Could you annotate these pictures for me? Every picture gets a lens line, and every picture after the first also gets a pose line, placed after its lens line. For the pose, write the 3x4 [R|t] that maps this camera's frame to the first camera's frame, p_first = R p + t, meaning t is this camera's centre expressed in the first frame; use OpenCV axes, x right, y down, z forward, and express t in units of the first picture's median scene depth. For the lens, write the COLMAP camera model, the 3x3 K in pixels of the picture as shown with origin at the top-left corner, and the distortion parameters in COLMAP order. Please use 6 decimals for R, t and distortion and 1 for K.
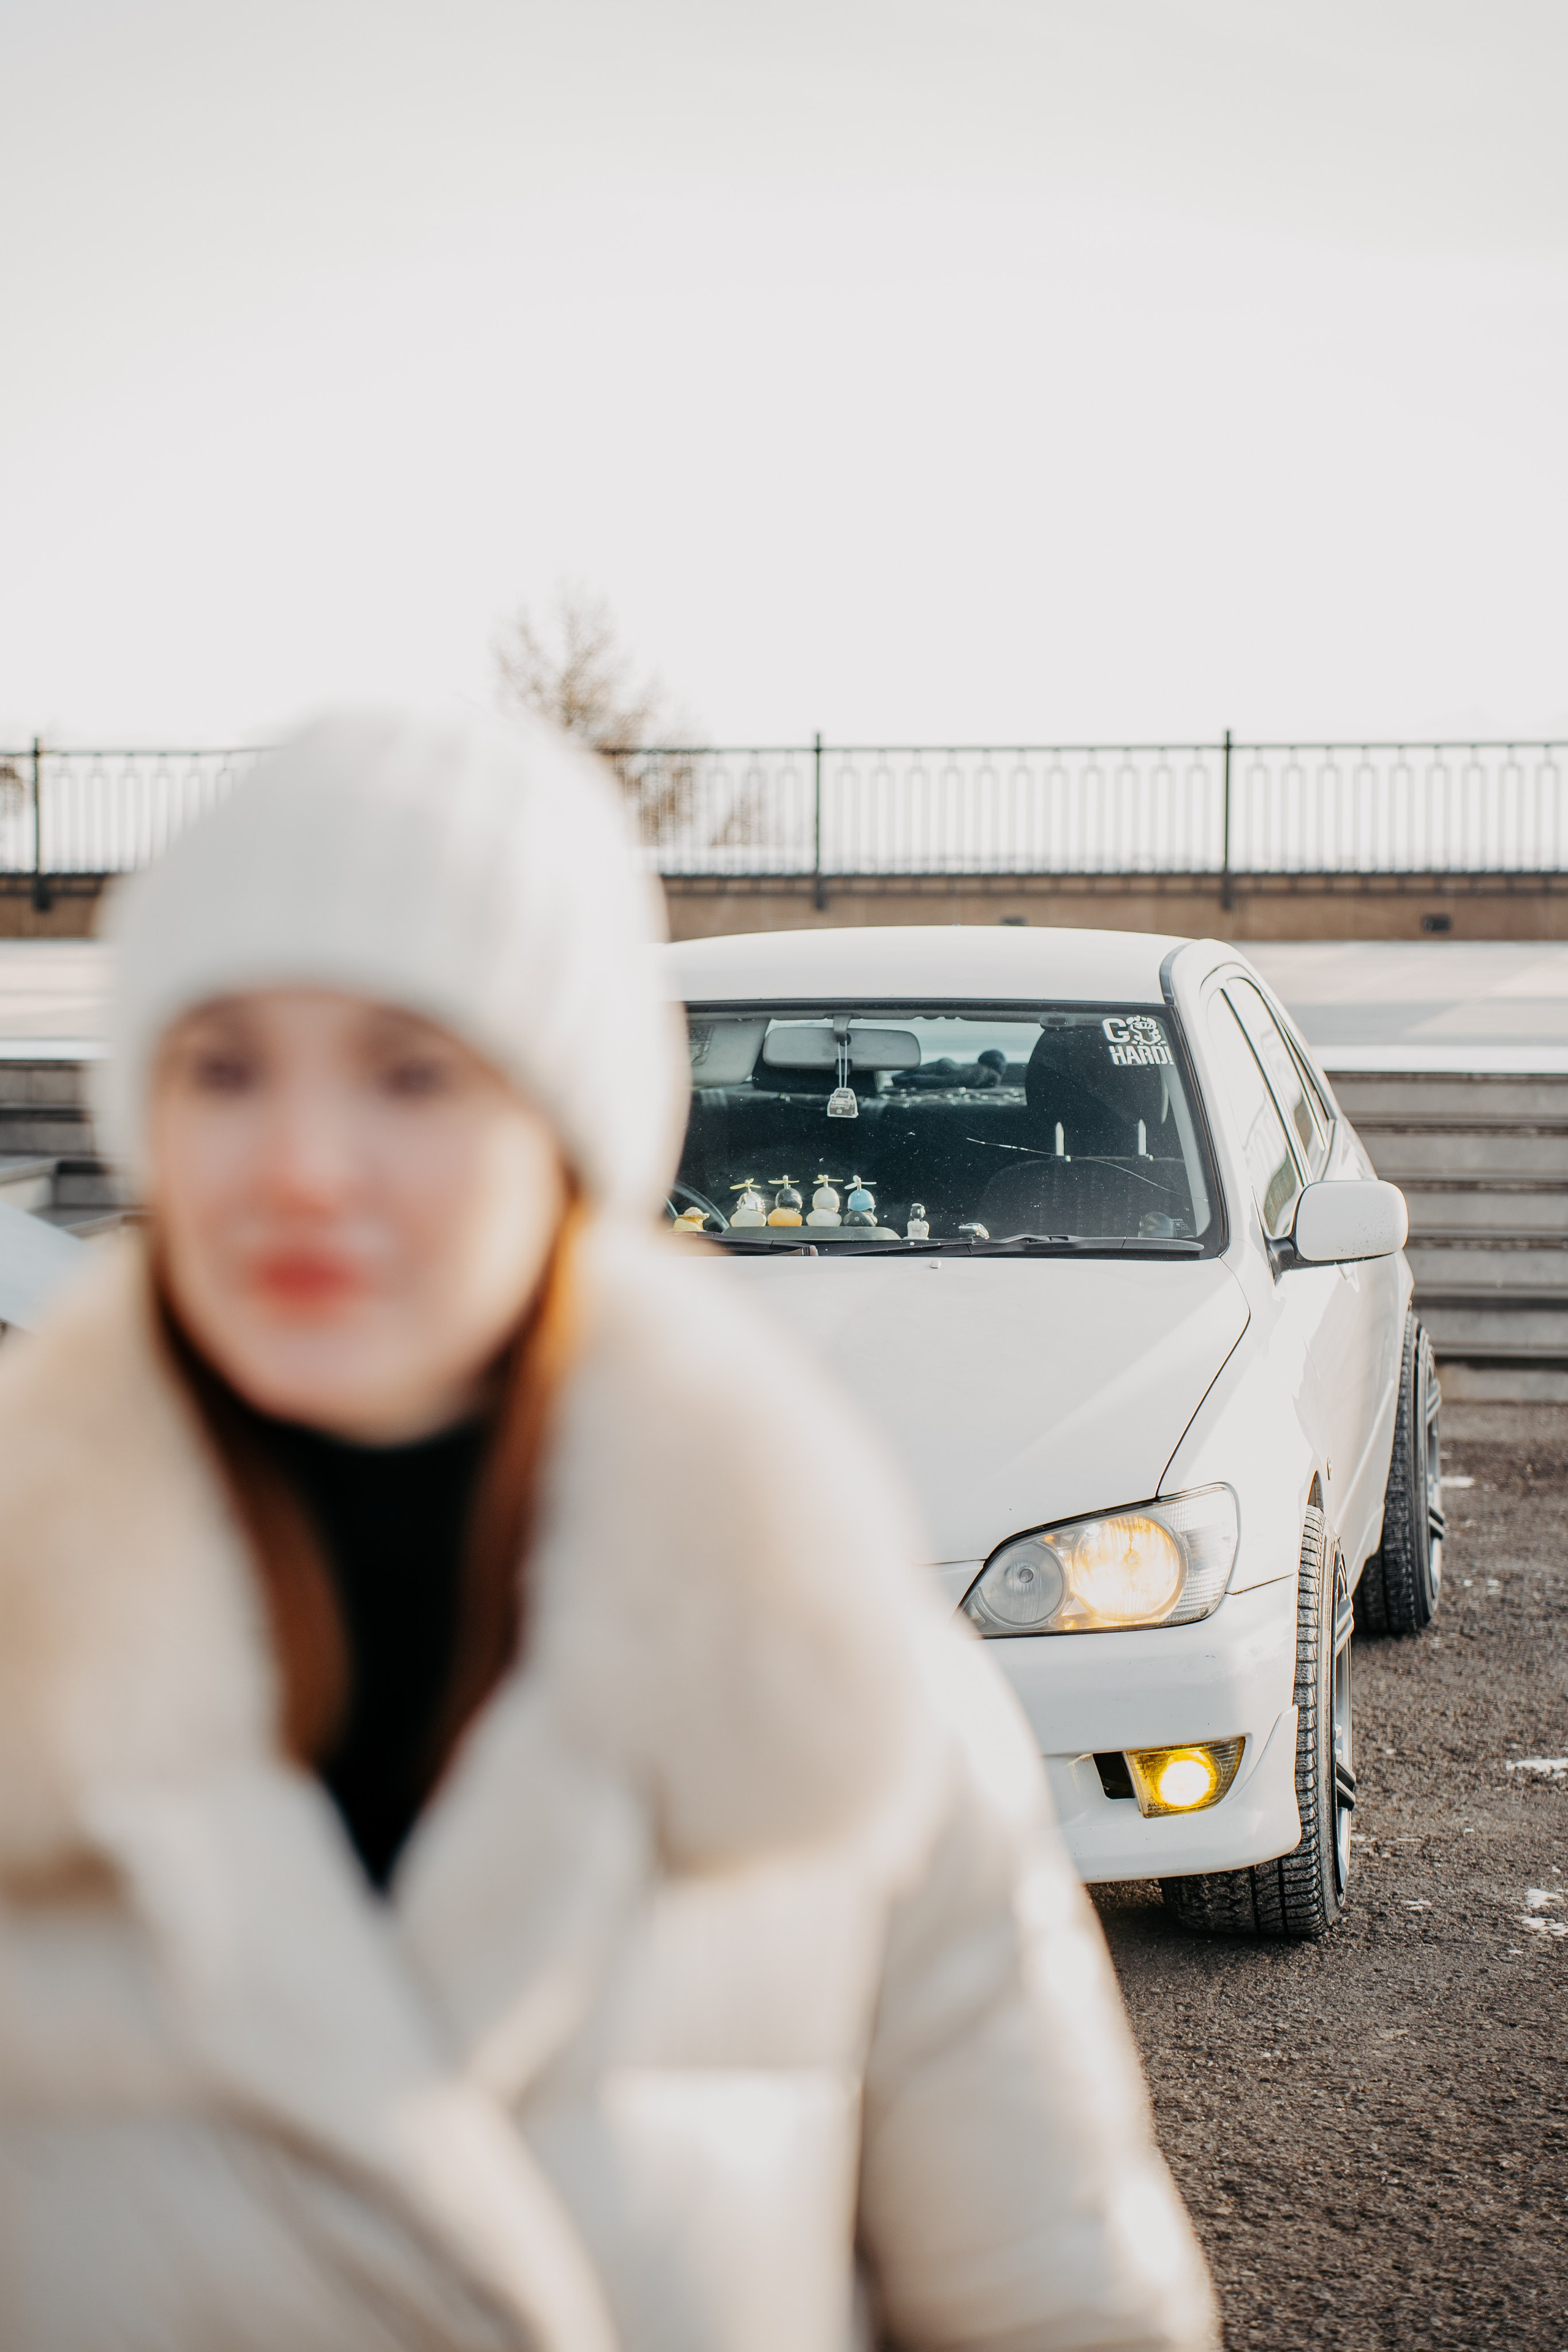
lens RADIAL K [[4940.9, 0, 783.6], [0, 4940.9, 1198.9], [0, 0, 1]] dist [0.471194, 0.000000]
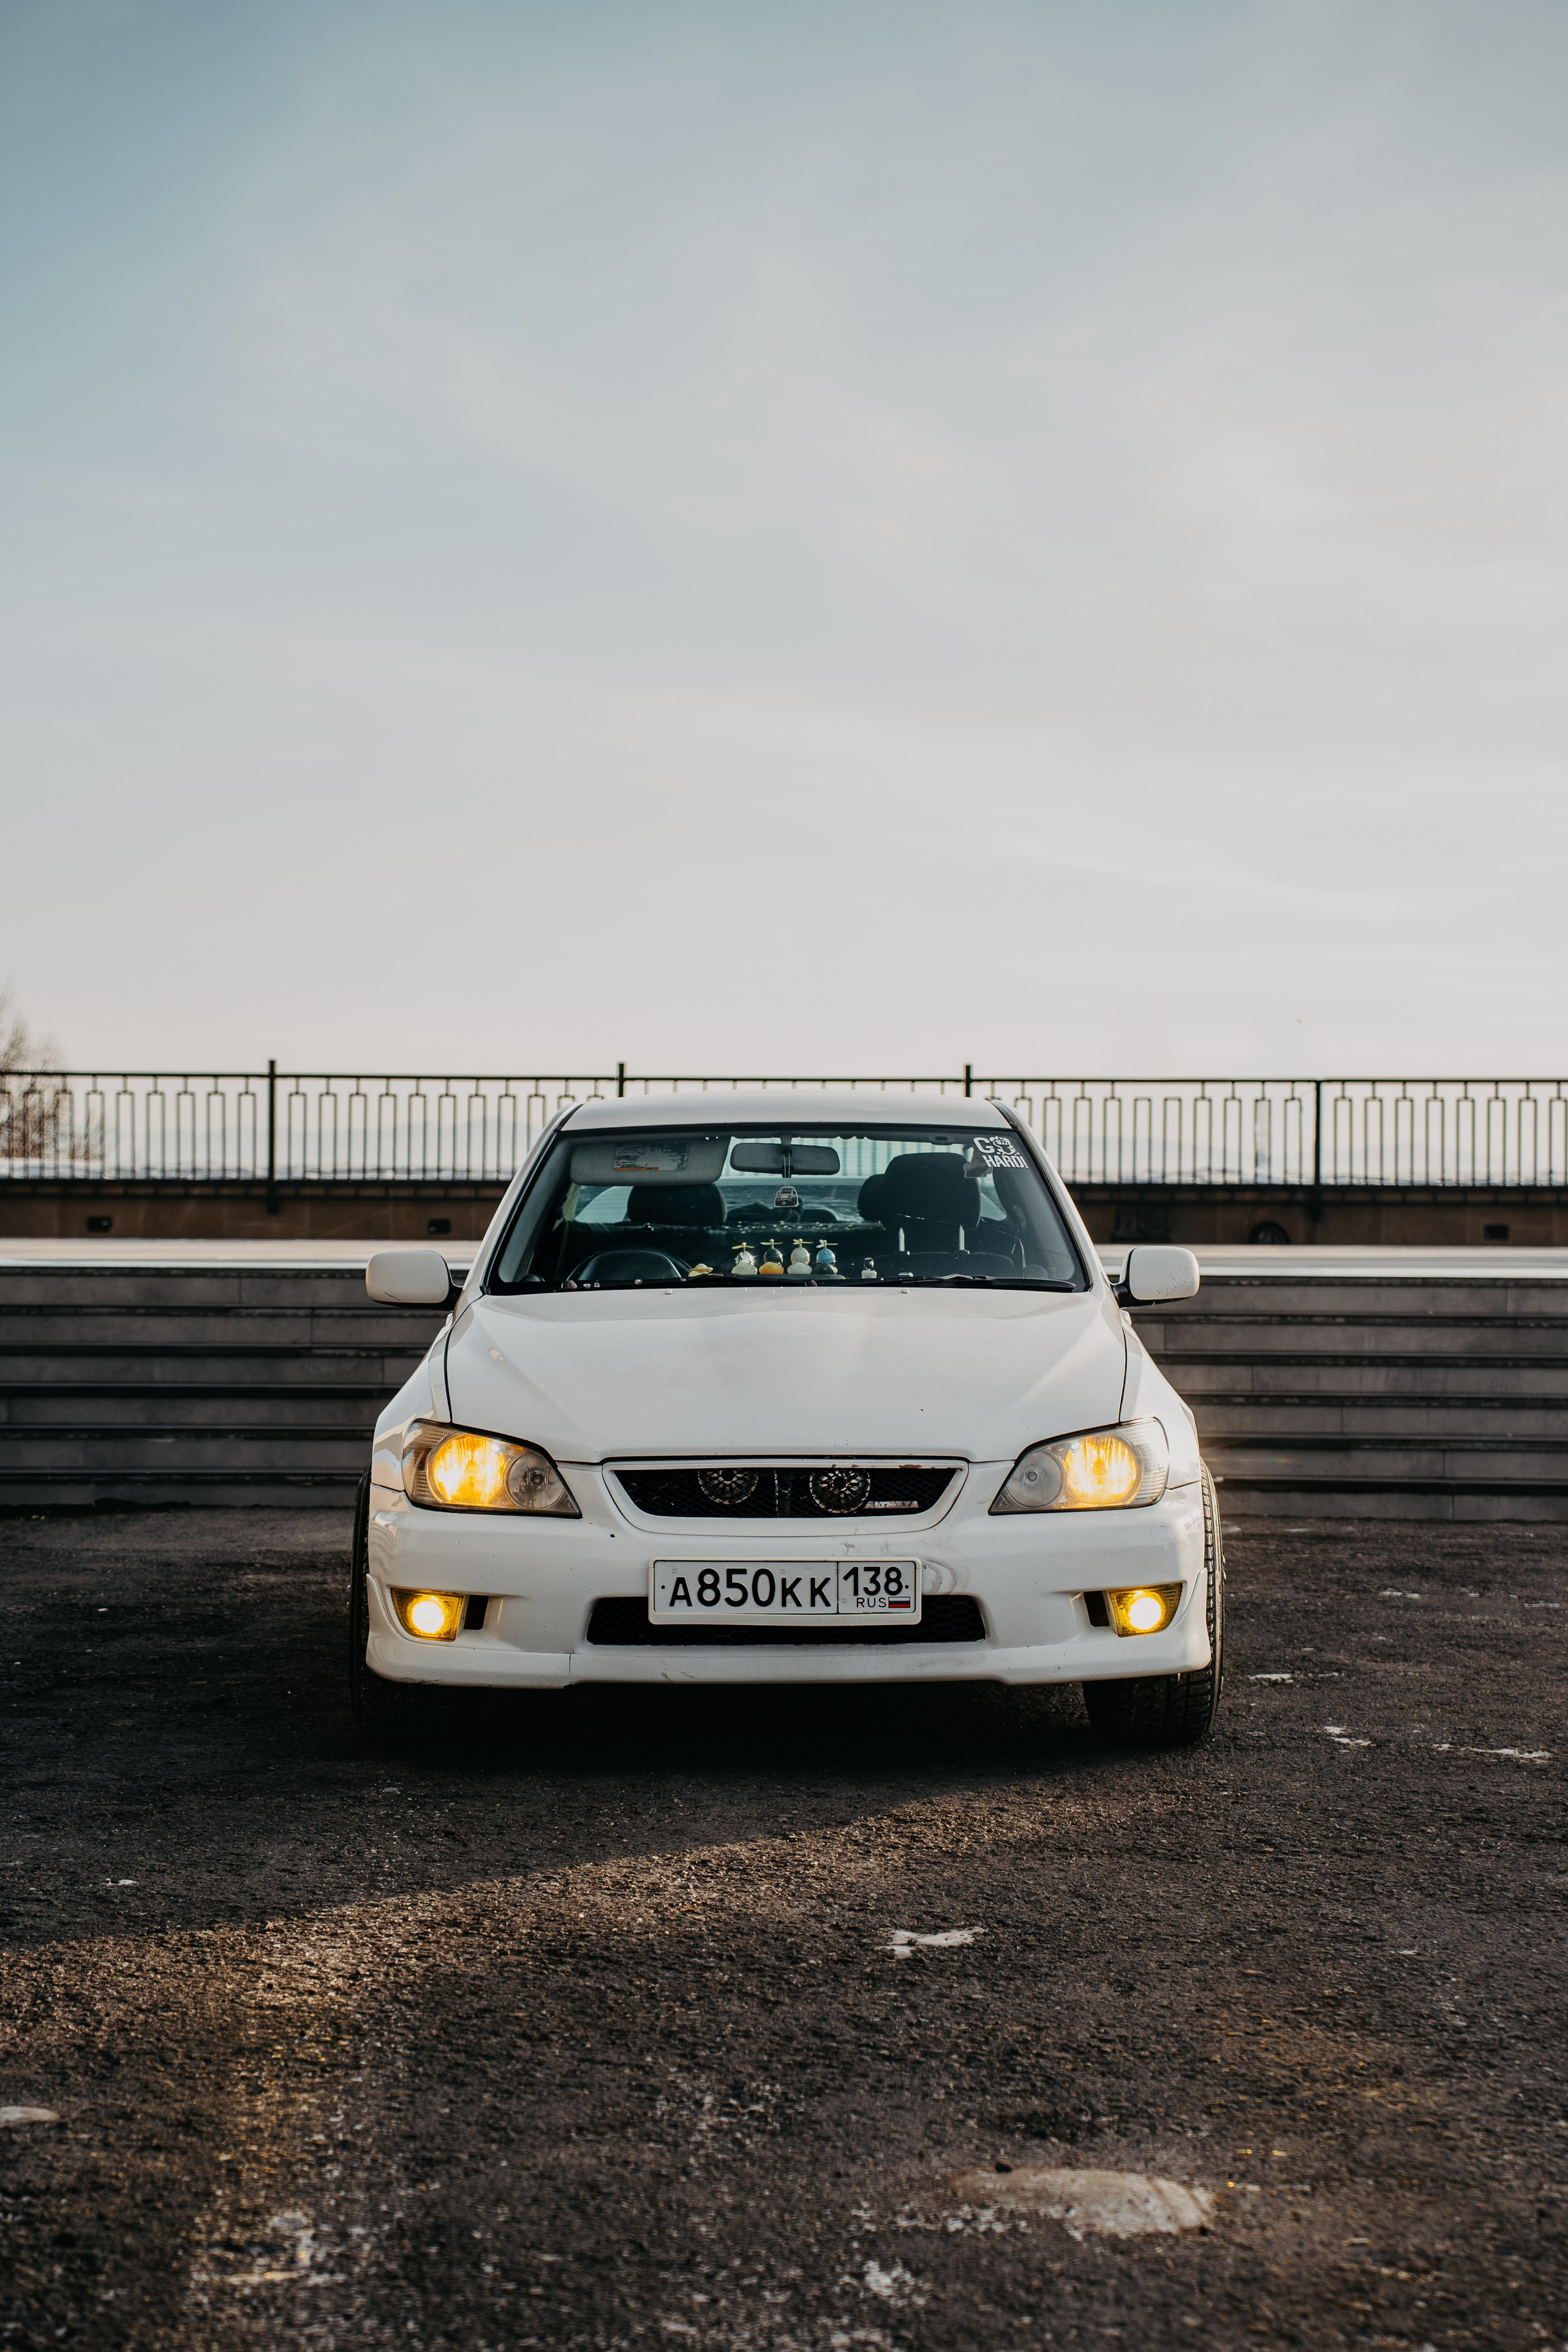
lens RADIAL K [[4511.3, 0, 796.0], [0, 4511.3, 1176.3], [0, 0, 1]] dist [0.345329, 0.000000]
pose [[0.984903, 0.009432, 0.172851, -0.214556], [0.004922, 0.996585, -0.082425, 0.083301], [-0.173038, 0.082031, 0.981493, -0.259001]]
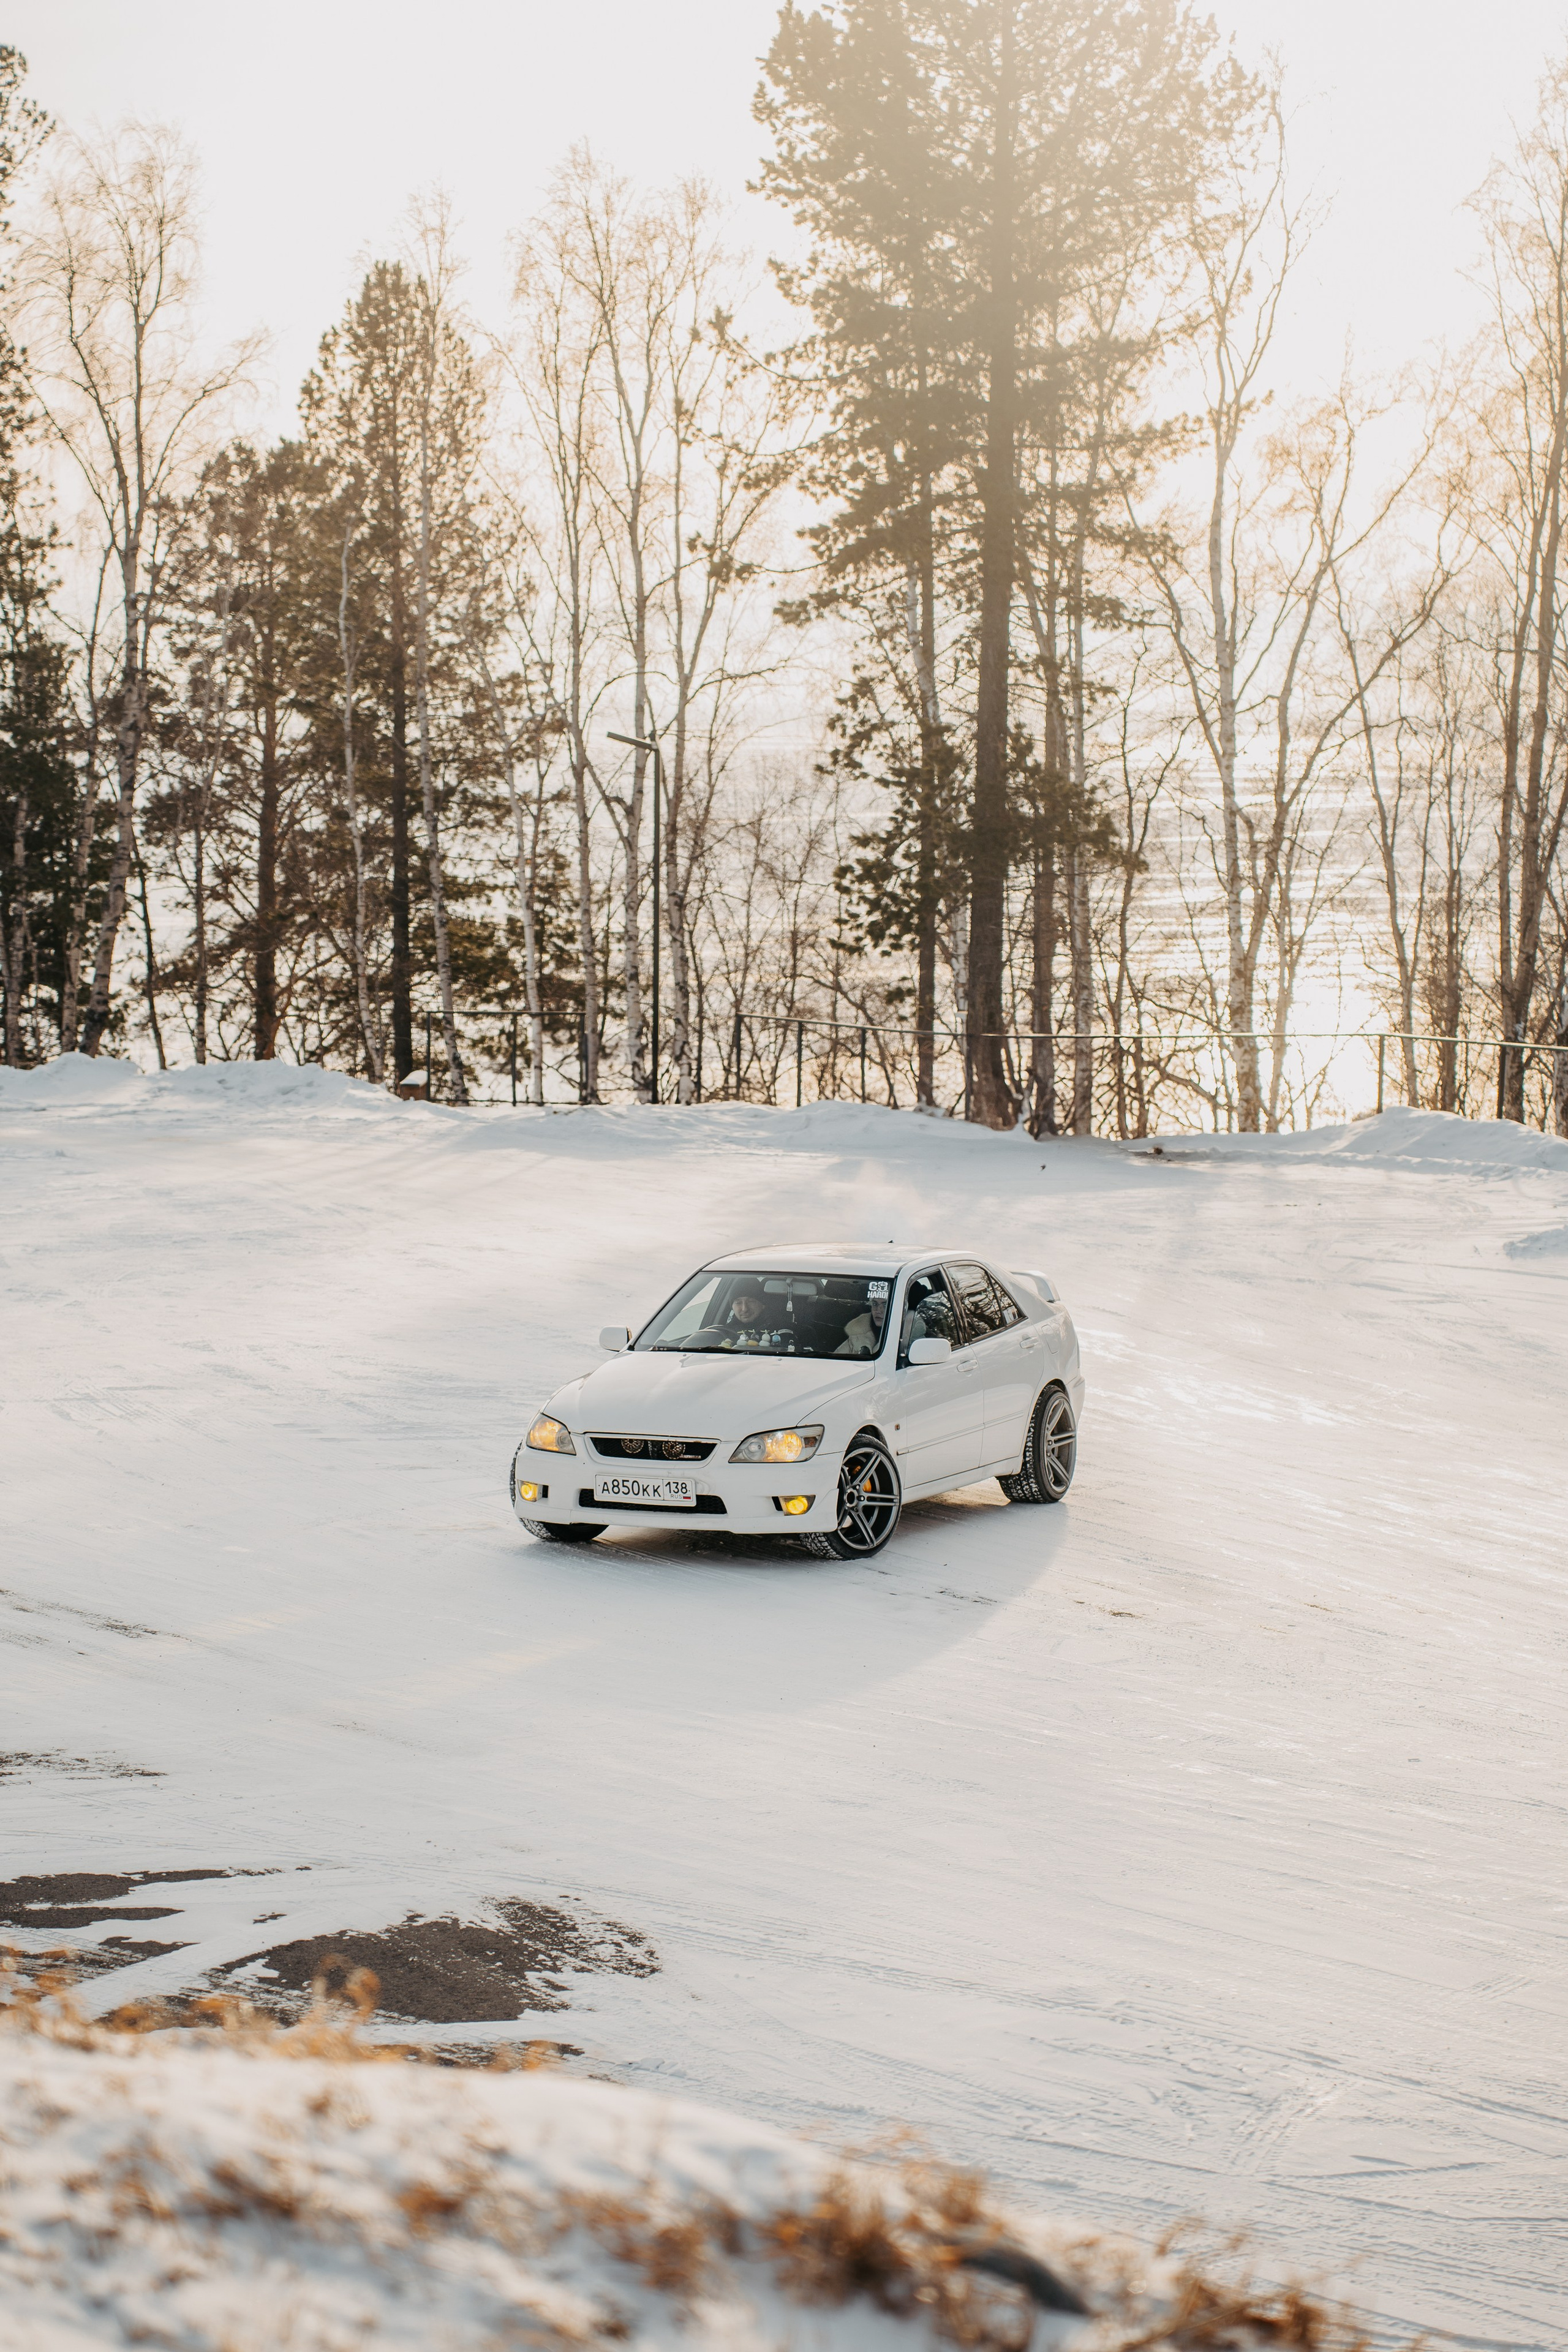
lens RADIAL K [[4940.9, 0, 782.7], [0, 4940.9, 1176.9], [0, 0, 1]] dist [0.471194, 0.000000]
pose [[0.973296, 0.031093, -0.227440, 0.729633], [-0.037878, 0.998956, -0.025526, -0.022316], [0.226409, 0.033459, 0.973457, -2.053162]]
